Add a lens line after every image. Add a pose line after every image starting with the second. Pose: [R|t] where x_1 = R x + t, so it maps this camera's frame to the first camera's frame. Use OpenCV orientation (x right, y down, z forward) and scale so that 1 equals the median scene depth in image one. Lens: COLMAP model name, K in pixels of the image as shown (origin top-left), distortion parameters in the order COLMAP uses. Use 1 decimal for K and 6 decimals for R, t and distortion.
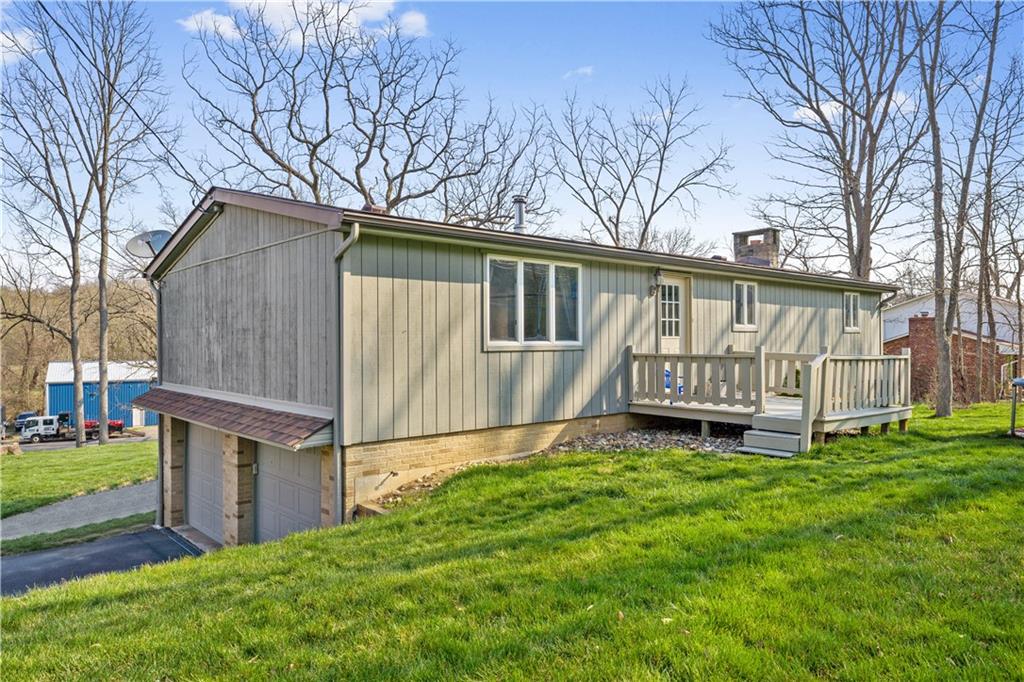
lens RADIAL K [[704.3, 0, 512.0], [0, 704.3, 341.0], [0, 0, 1]] dist [0.000878, 0.000832]
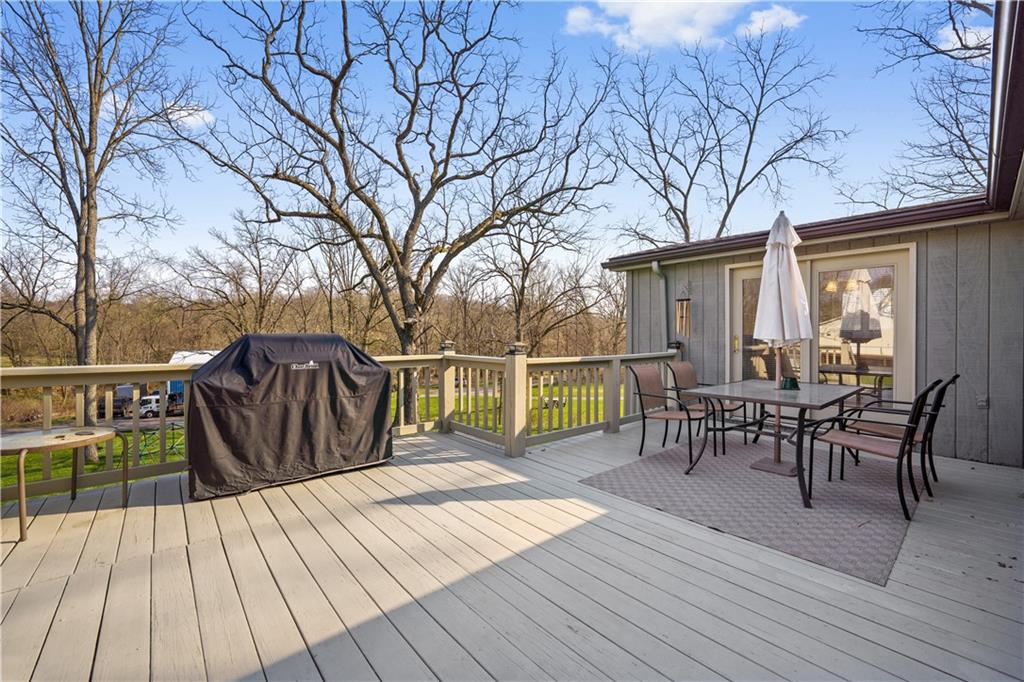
lens RADIAL K [[417.9, 0, 512.0], [0, 417.9, 341.0], [0, 0, 1]] dist [-0.005527, 0.000078]
pose [[0.999929, 0.009247, -0.007456, -0.071106], [-0.009175, 0.999911, 0.009671, -0.001928], [0.007545, -0.009602, 0.999925, 0.476739]]
